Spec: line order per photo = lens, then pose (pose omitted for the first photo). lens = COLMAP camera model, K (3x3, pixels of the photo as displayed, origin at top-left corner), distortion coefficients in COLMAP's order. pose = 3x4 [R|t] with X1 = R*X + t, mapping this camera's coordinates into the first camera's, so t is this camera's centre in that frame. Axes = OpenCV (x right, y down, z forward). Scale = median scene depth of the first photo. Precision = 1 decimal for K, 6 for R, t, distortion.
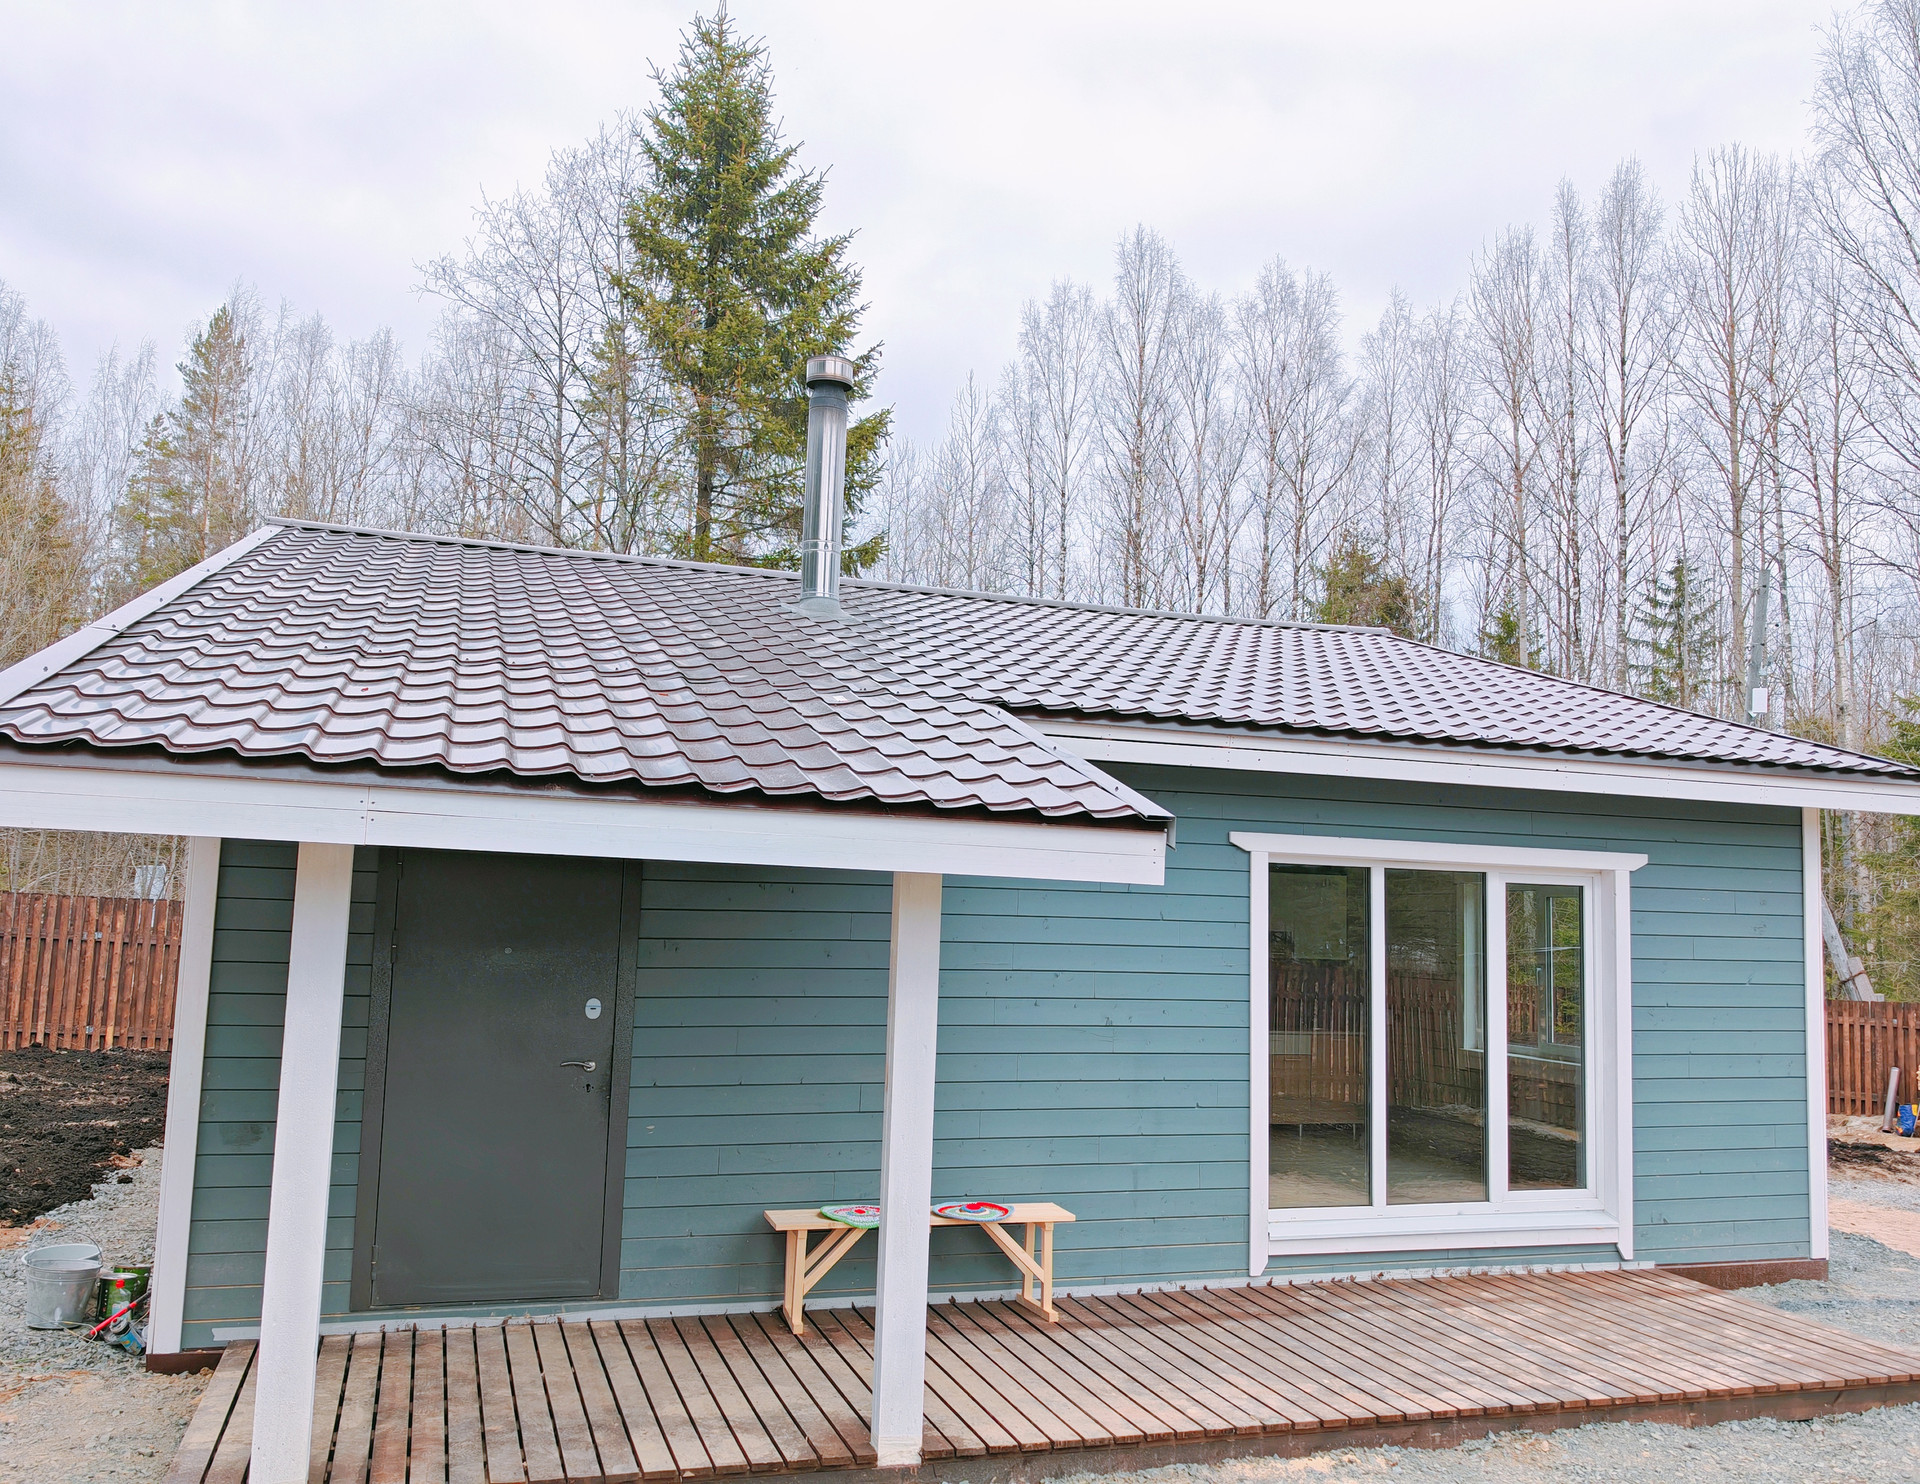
lens RADIAL K [[1524.4, 0, 960.0], [0, 1524.4, 742.0], [0, 0, 1]] dist [-0.002798, -0.001442]
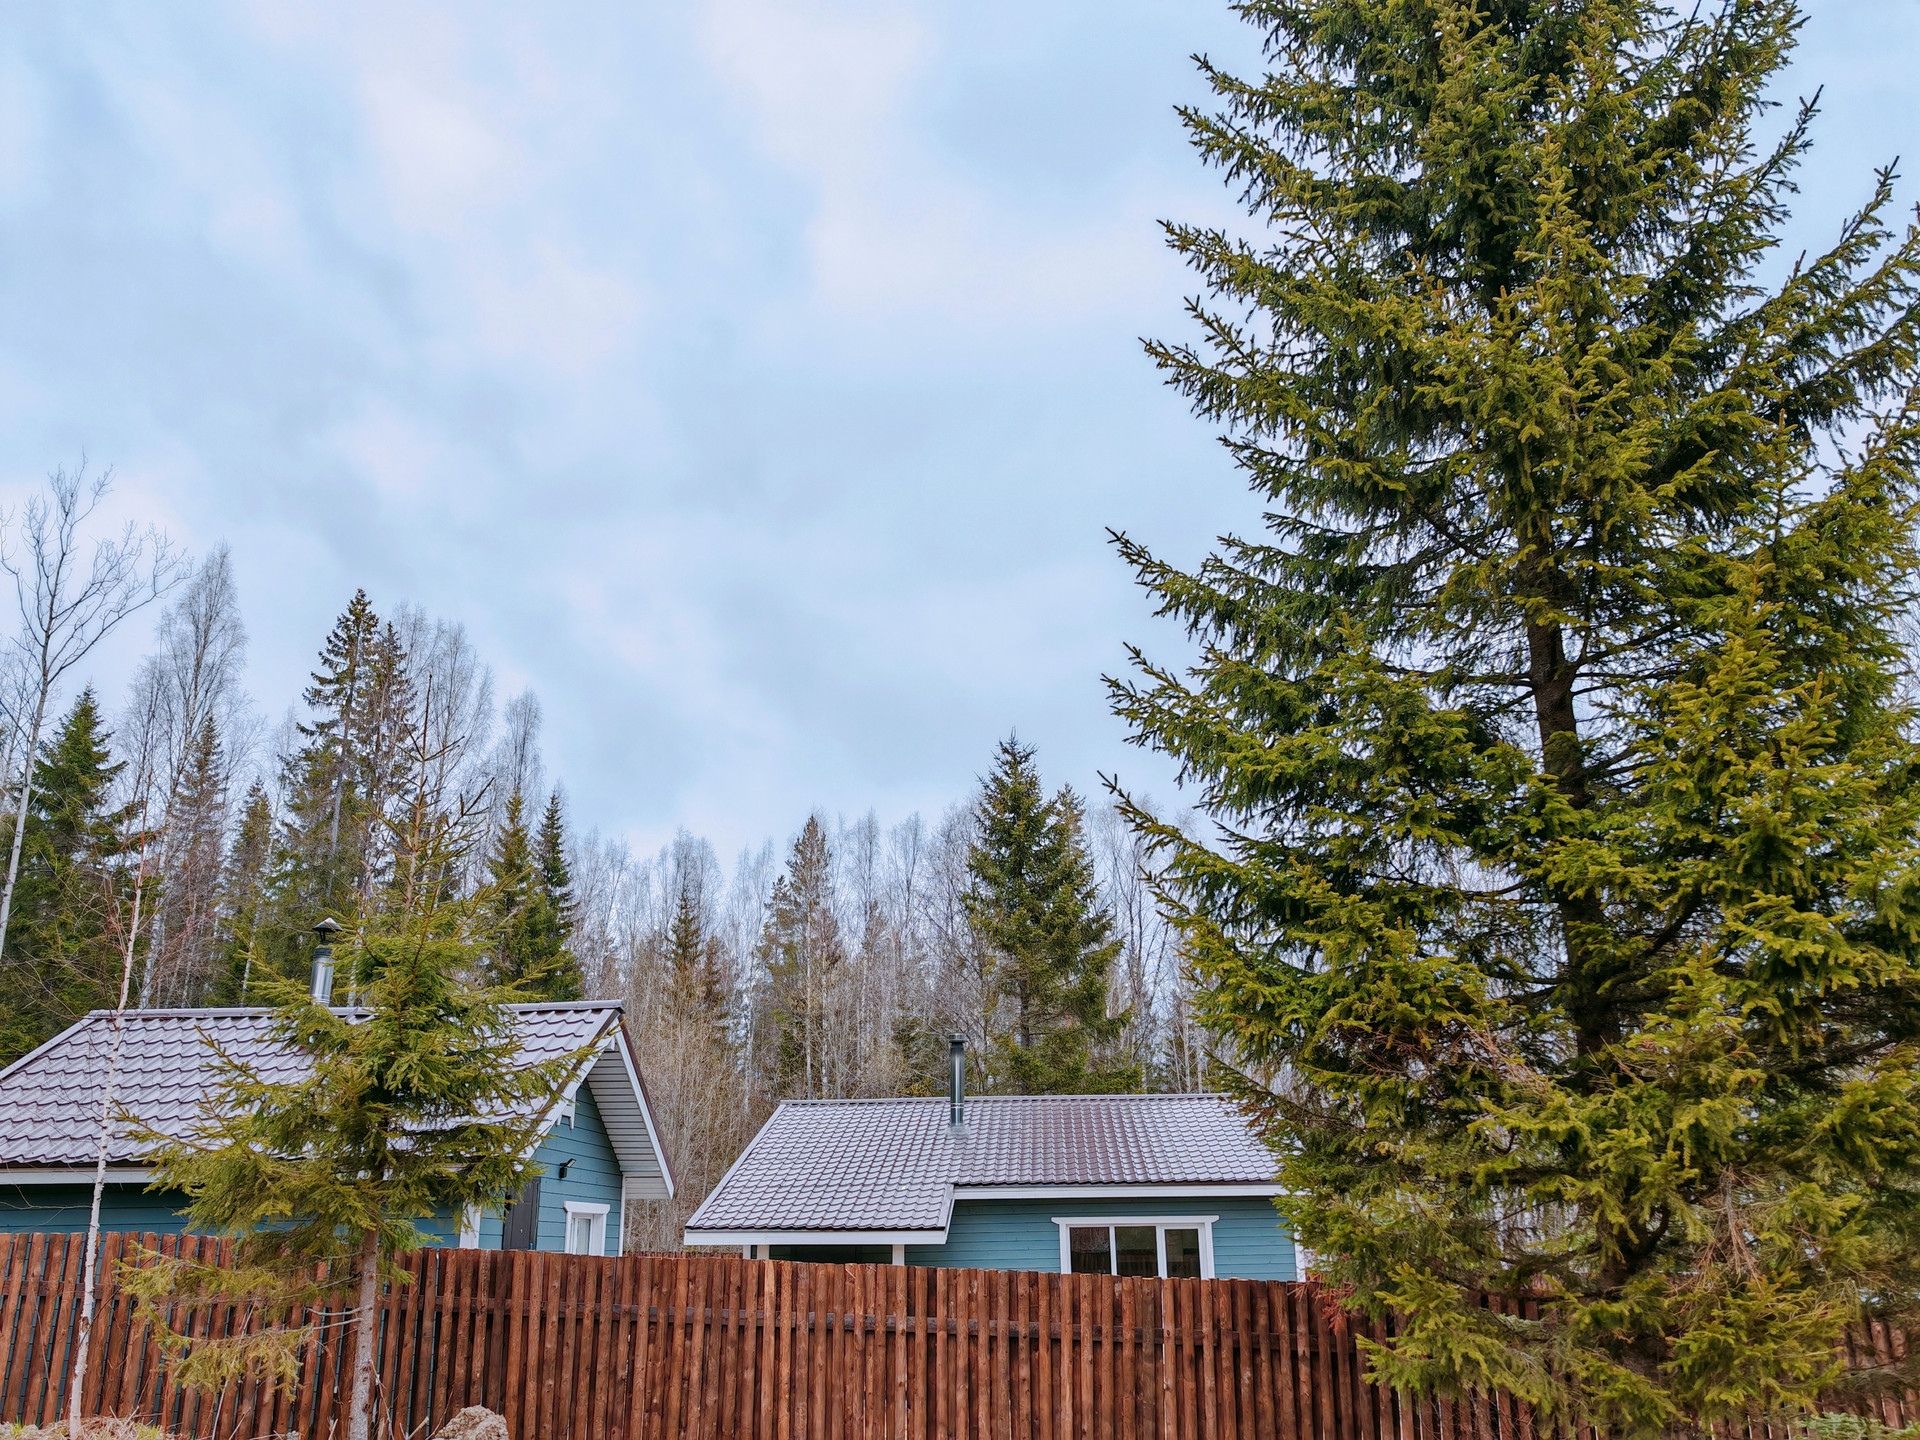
lens RADIAL K [[1565.3, 0, 960.0], [0, 1565.3, 720.0], [0, 0, 1]] dist [0.012669, -0.019510]
pose [[0.919694, -0.149071, -0.363238, 0.486670], [0.075731, 0.975101, -0.208431, -0.103105], [0.385264, 0.164185, 0.908083, -0.773649]]
